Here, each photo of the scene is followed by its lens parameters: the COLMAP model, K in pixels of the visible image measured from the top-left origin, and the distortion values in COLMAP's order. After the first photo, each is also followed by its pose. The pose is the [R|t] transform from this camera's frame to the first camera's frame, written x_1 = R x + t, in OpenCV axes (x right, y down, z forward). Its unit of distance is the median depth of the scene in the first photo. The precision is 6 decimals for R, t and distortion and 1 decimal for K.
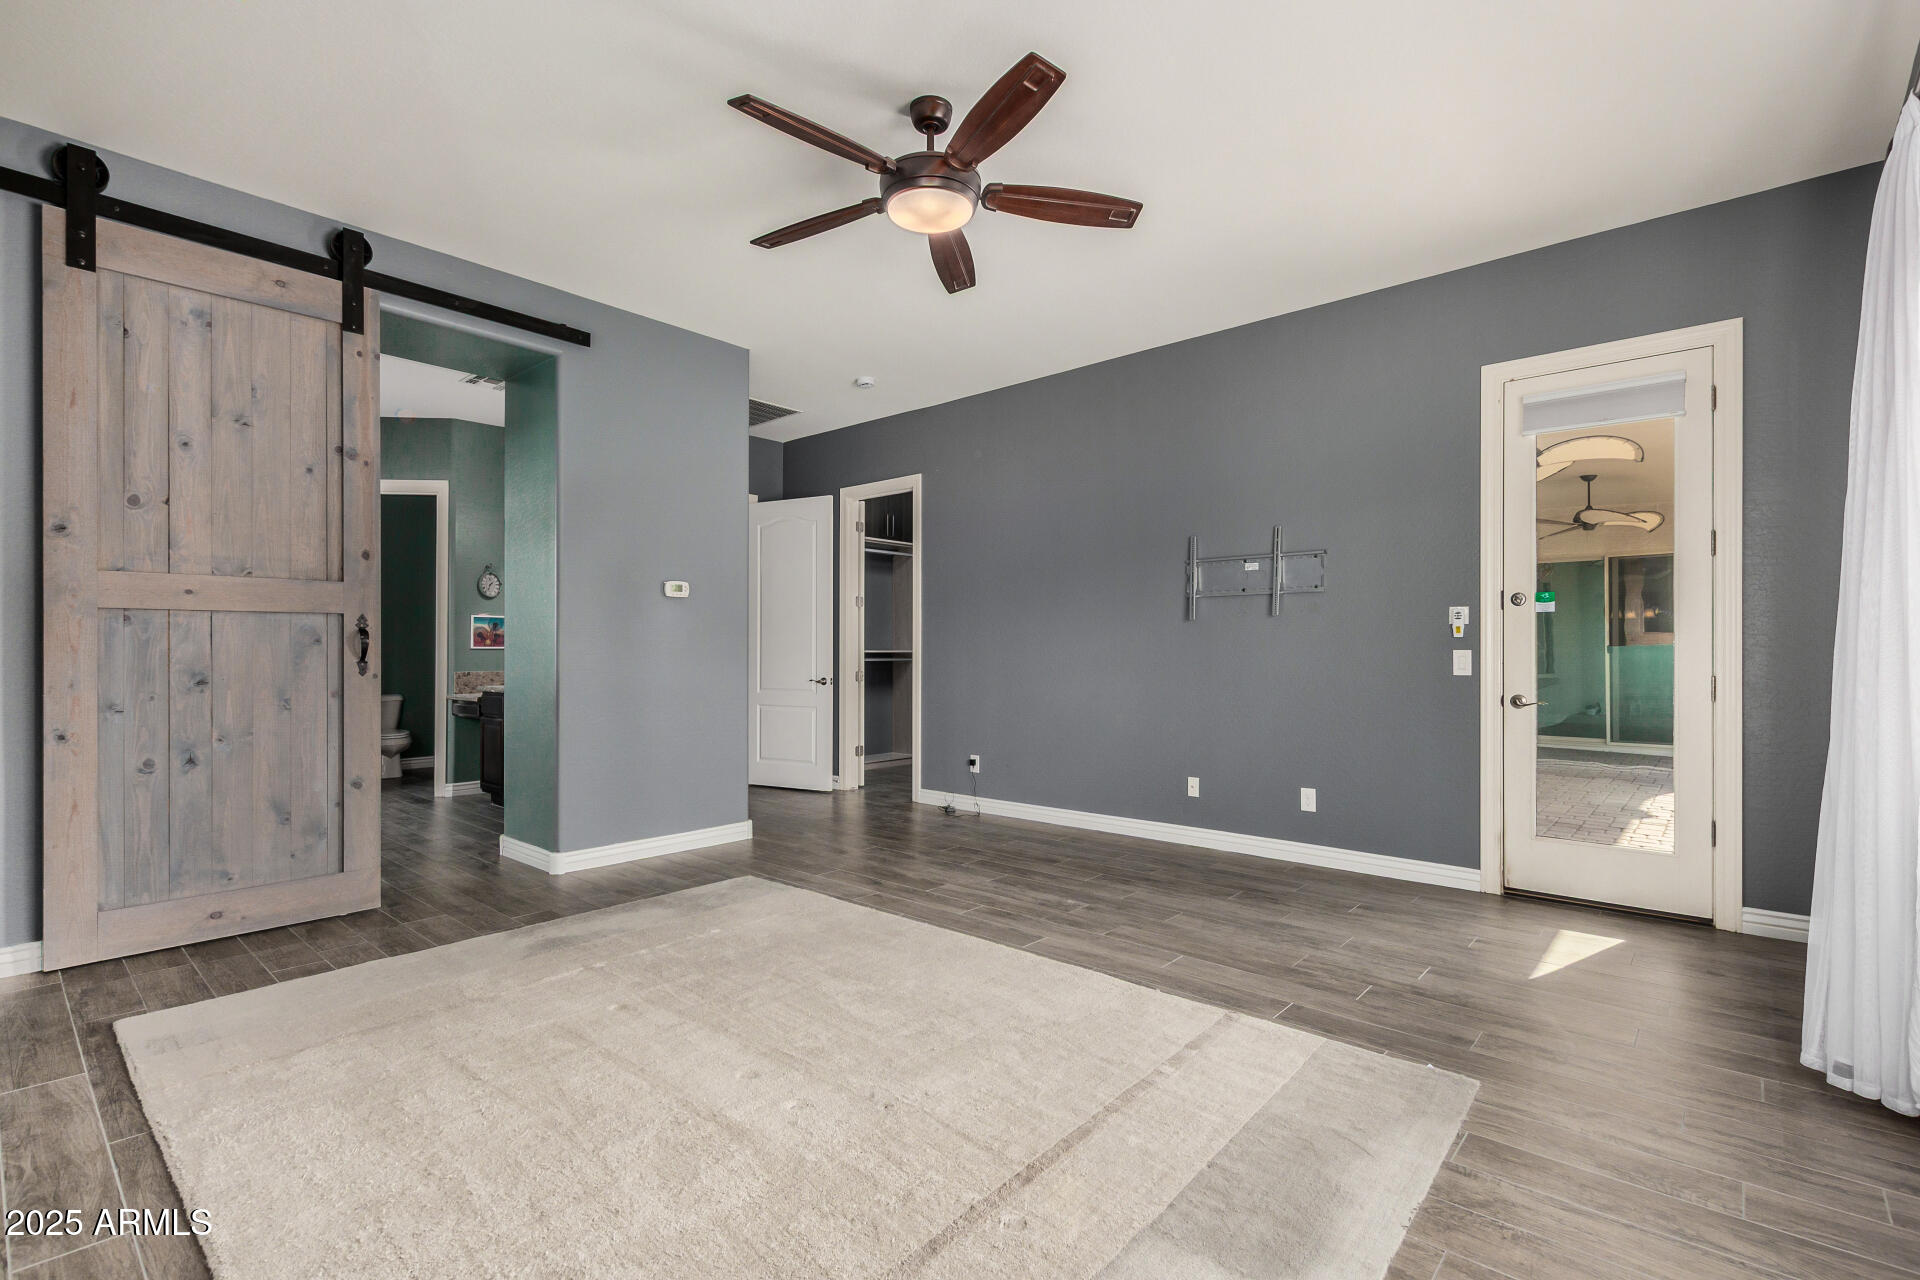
lens RADIAL K [[879.1, 0, 964.6], [0, 879.1, 645.1], [0, 0, 1]] dist [0.002803, 0.000116]
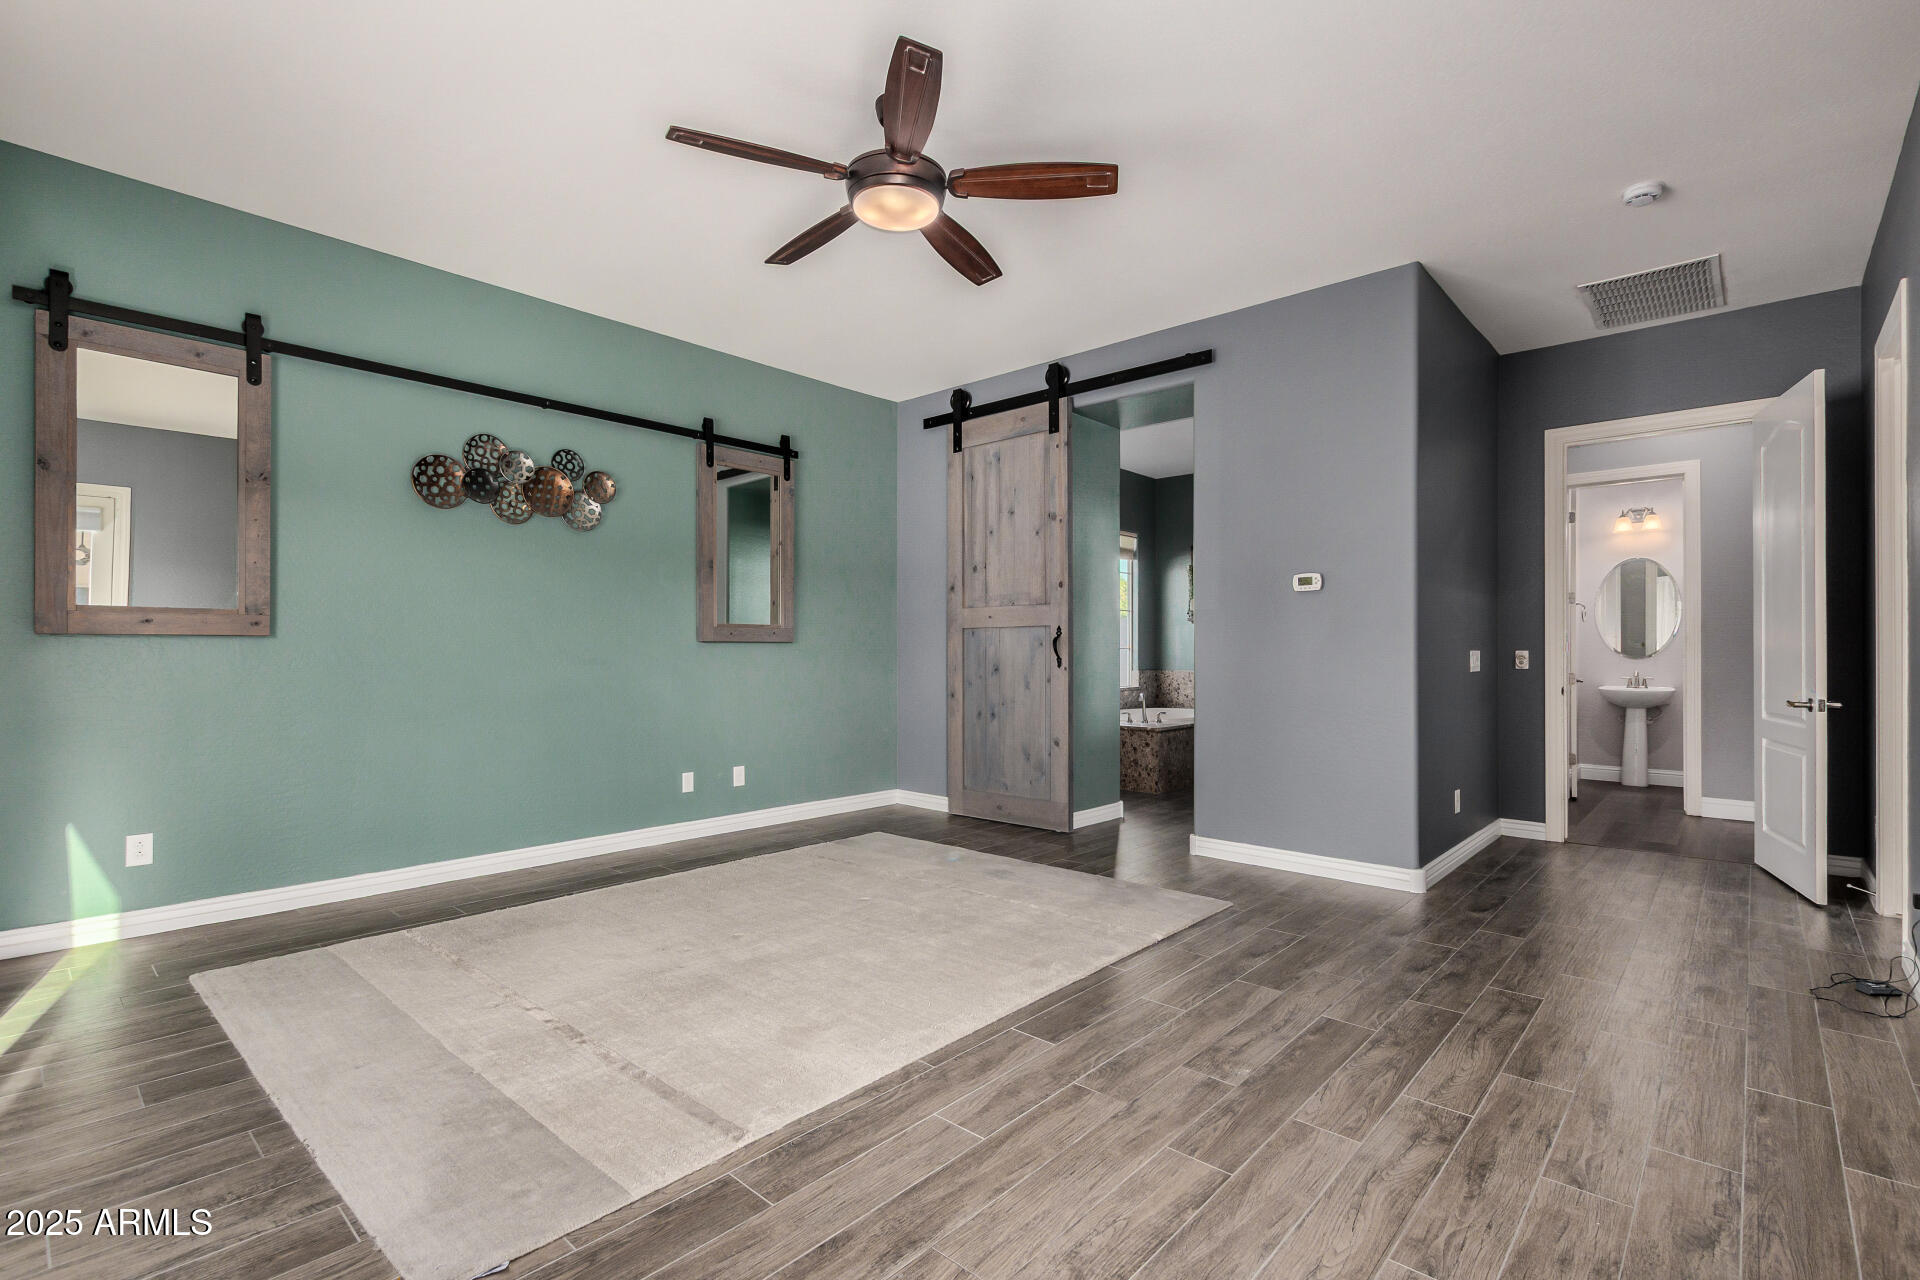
lens RADIAL K [[879.1, 0, 964.6], [0, 879.1, 645.1], [0, 0, 1]] dist [0.002803, 0.000116]
pose [[-0.014164, -0.007208, -0.999874, 0.788548], [0.008466, 0.999937, -0.007328, 0.006242], [0.999864, -0.008568, -0.014102, 0.898366]]
